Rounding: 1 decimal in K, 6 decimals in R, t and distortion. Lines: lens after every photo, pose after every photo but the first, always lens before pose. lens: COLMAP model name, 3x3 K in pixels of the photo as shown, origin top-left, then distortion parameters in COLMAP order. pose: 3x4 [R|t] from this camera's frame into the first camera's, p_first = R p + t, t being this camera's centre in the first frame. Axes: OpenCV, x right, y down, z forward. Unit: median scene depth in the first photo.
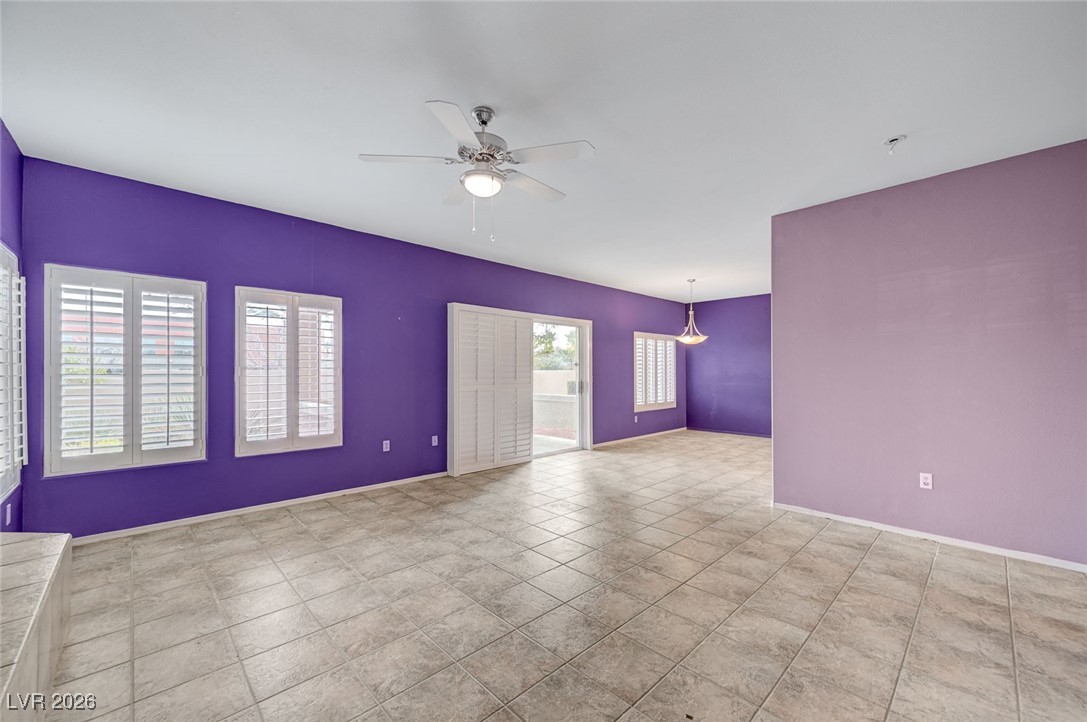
lens RADIAL K [[431.2, 0, 549.6], [0, 431.2, 373.6], [0, 0, 1]] dist [0.002428, 0.000370]
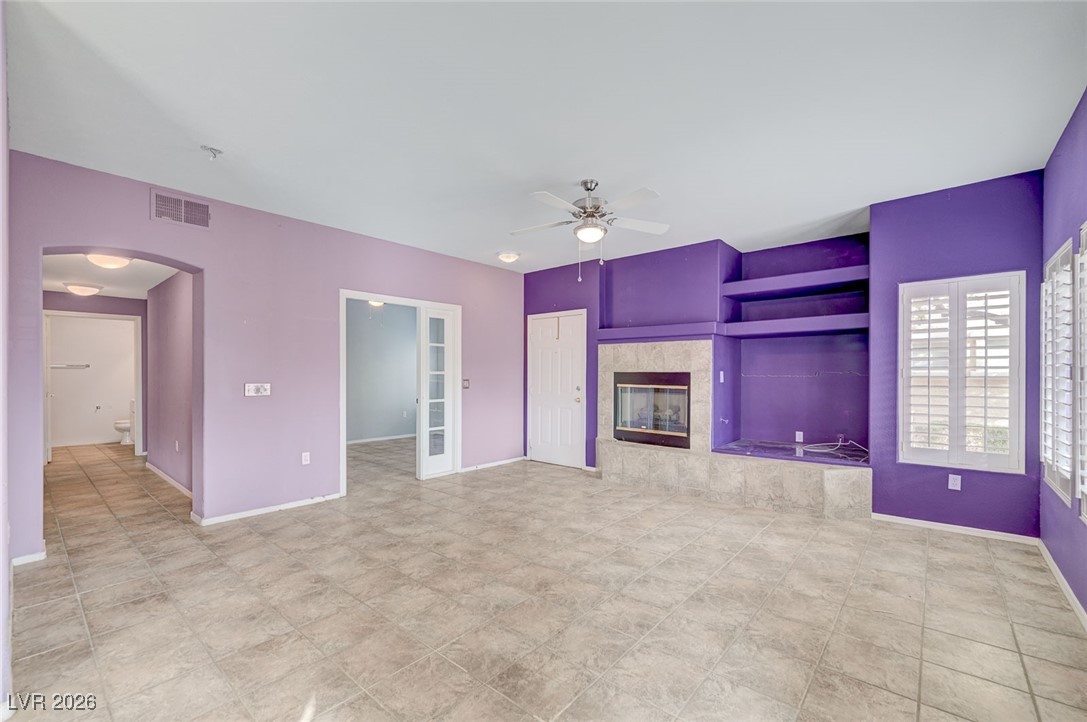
lens RADIAL K [[454.8, 0, 547.7], [0, 454.8, 378.6], [0, 0, 1]] dist [0.000850, 0.000206]
pose [[-0.996105, 0.001434, -0.088160, 0.085581], [0.000058, 0.999878, 0.015617, -0.008186], [0.088172, 0.015552, -0.995984, 2.010470]]
